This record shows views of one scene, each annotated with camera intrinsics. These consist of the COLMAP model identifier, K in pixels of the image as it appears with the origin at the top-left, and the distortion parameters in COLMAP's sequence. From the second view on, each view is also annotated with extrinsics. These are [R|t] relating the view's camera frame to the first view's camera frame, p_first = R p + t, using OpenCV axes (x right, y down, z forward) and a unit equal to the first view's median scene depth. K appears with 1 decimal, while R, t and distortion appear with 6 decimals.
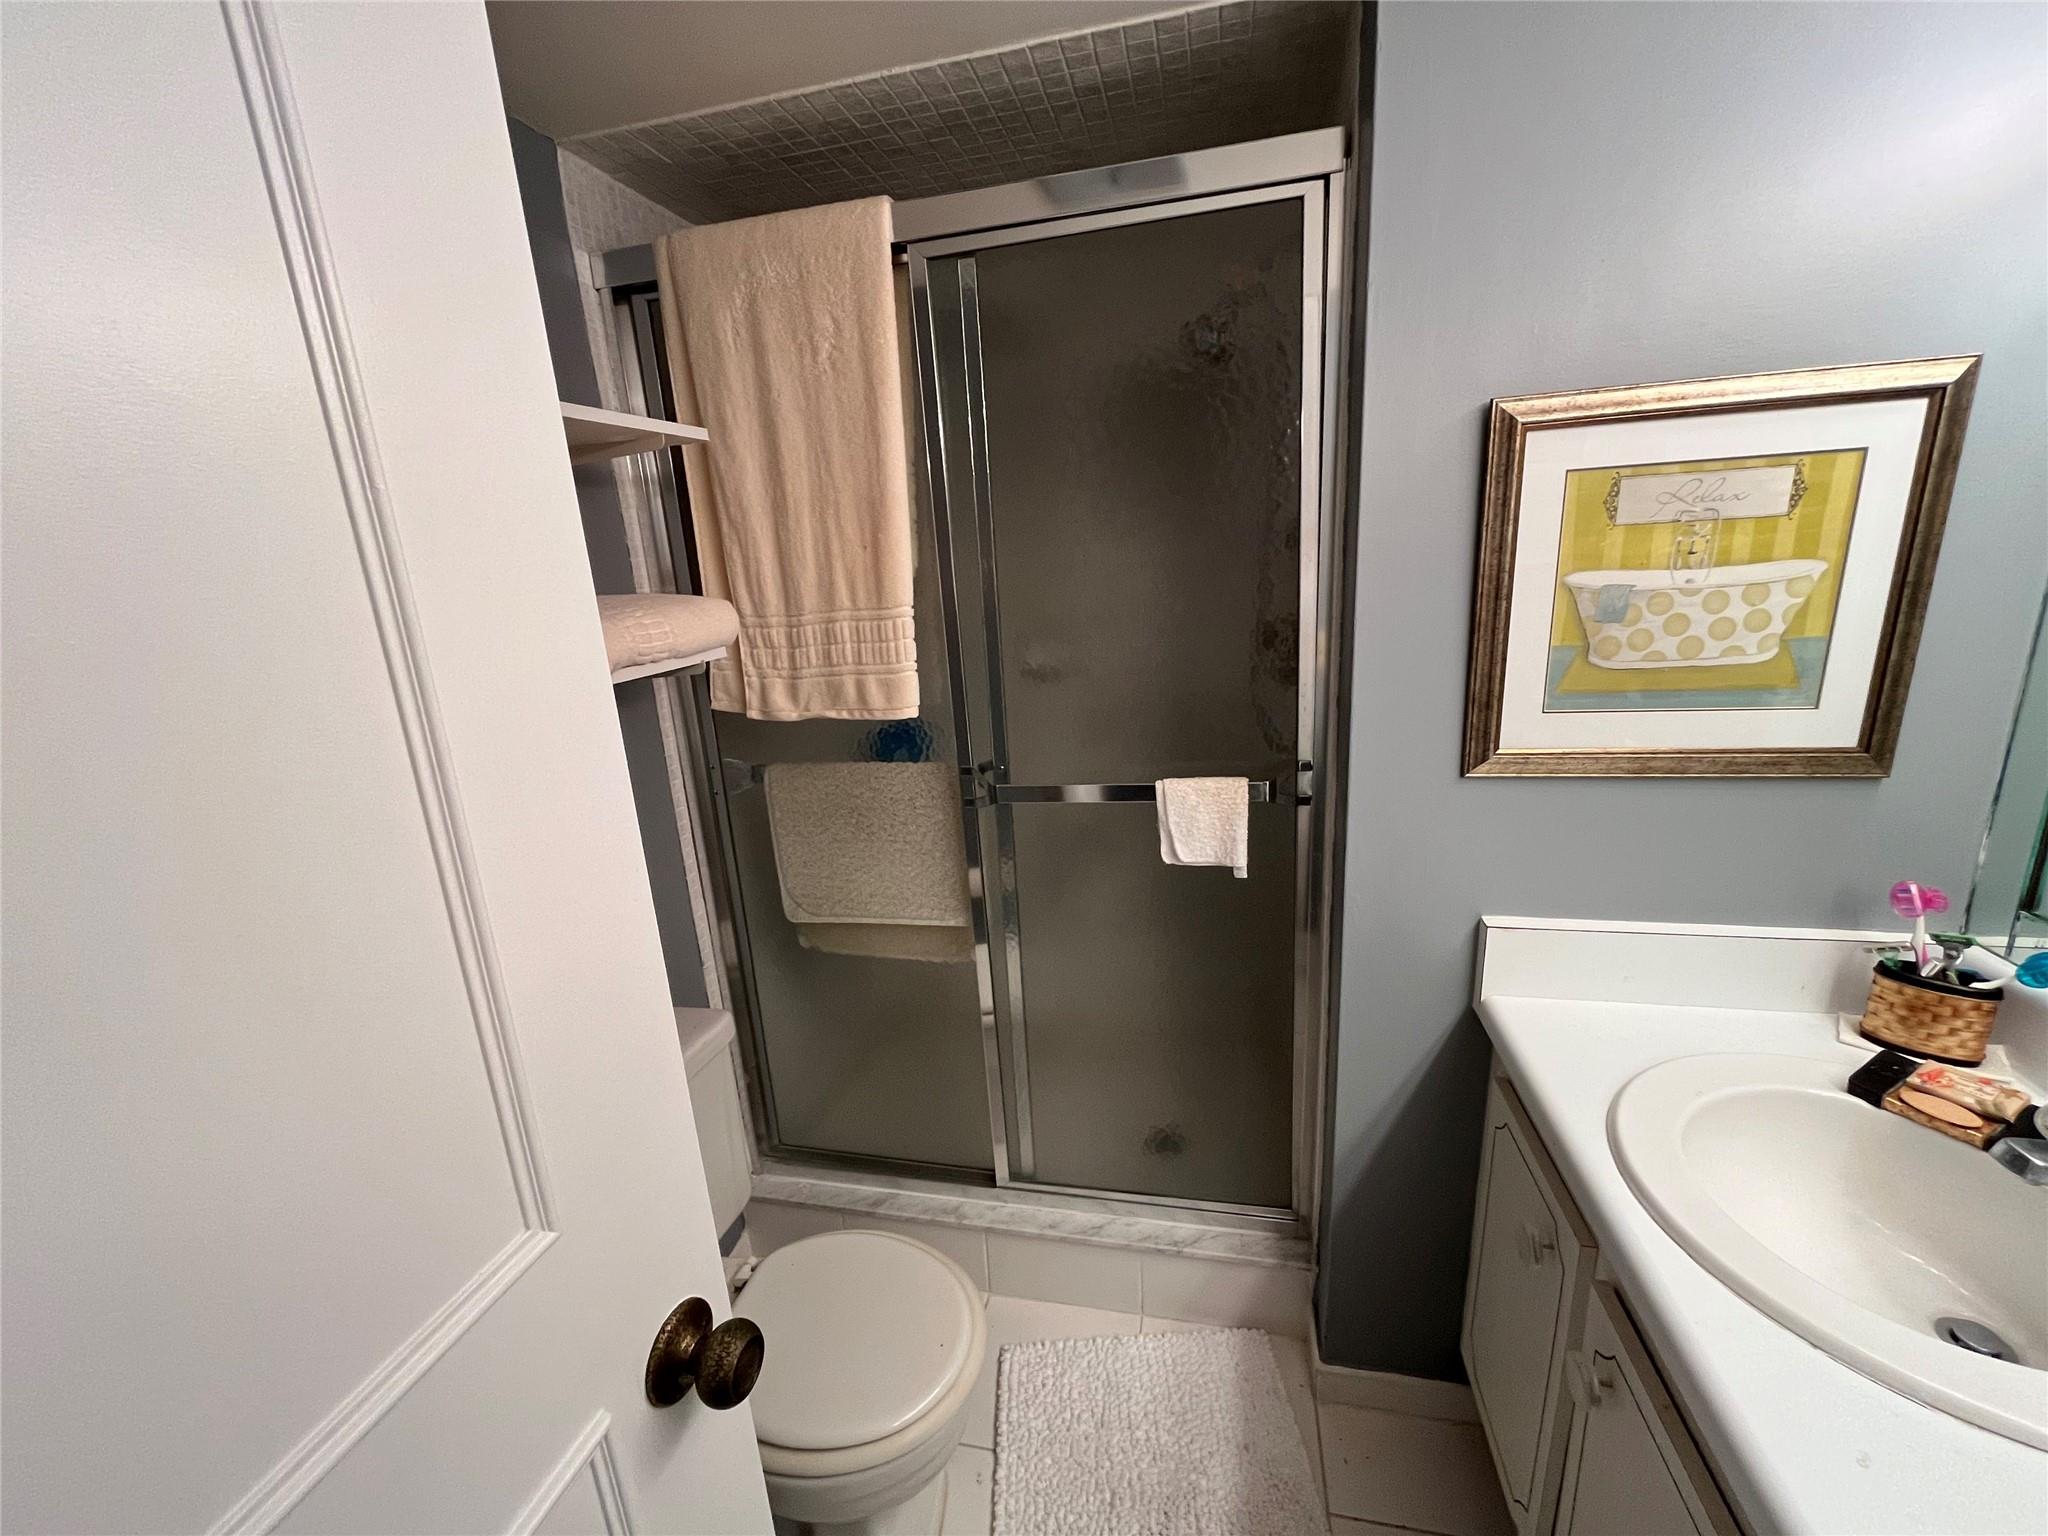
lens RADIAL K [[839.2, 0, 1019.5], [0, 839.2, 770.6], [0, 0, 1]] dist [-0.002147, 0.000155]
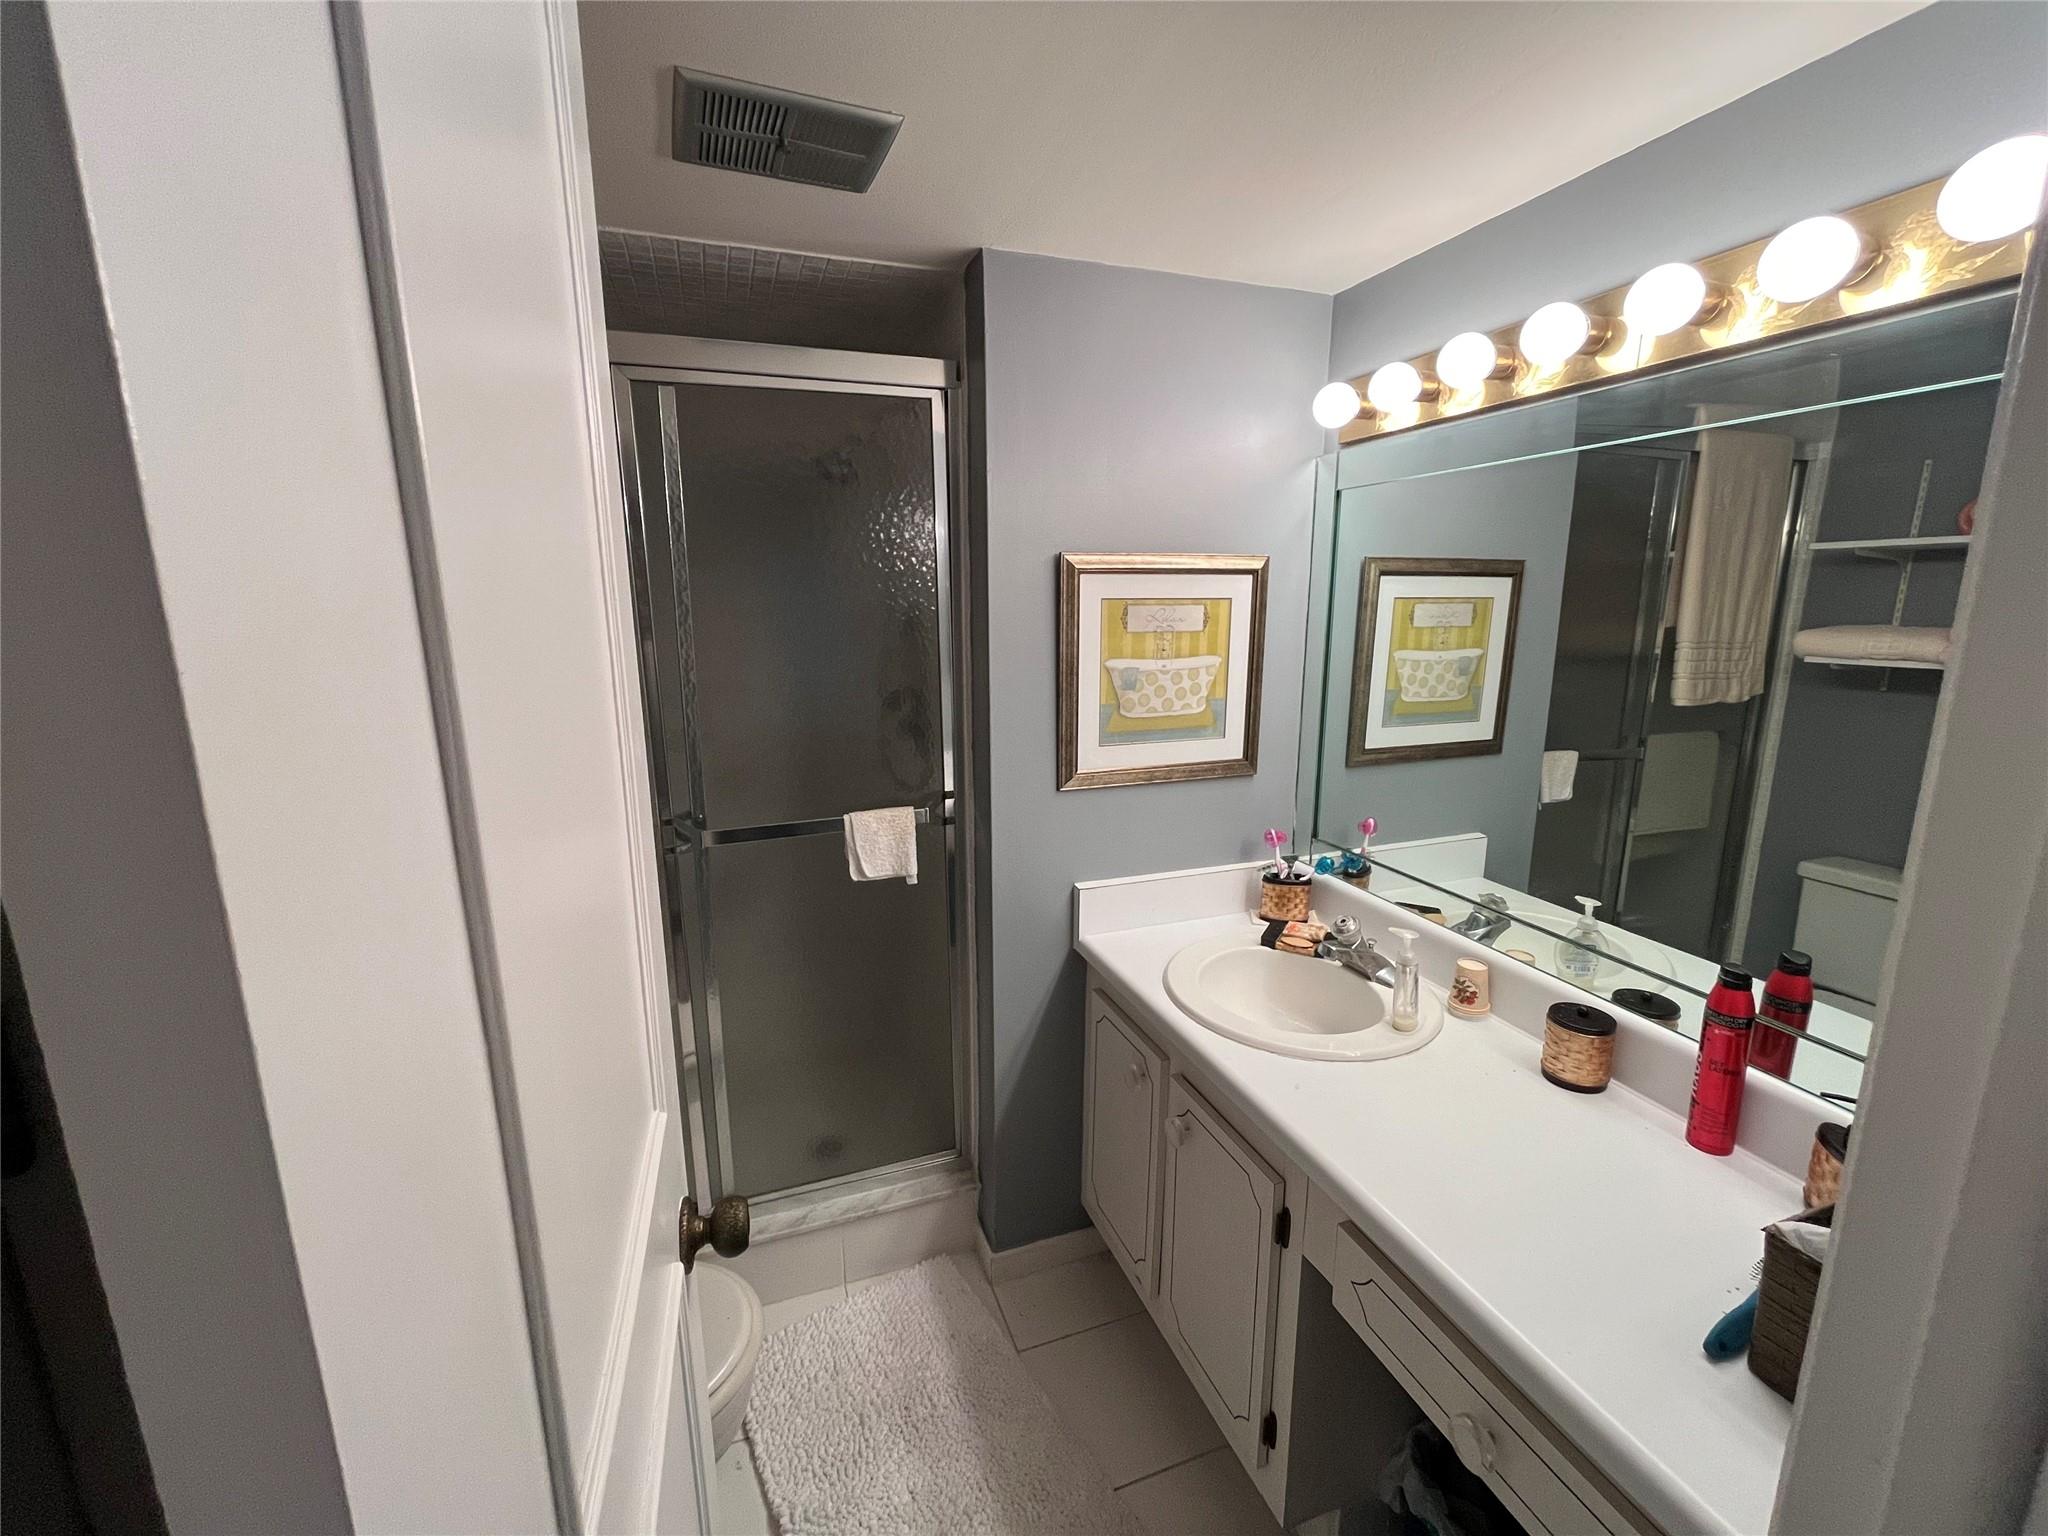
lens RADIAL K [[839.2, 0, 1030.3], [0, 839.2, 770.9], [0, 0, 1]] dist [-0.002147, 0.000155]
pose [[0.838929, -0.050309, 0.541910, -0.357015], [0.092939, 0.994335, -0.051569, 0.048330], [-0.536246, 0.093627, 0.838853, -0.263954]]
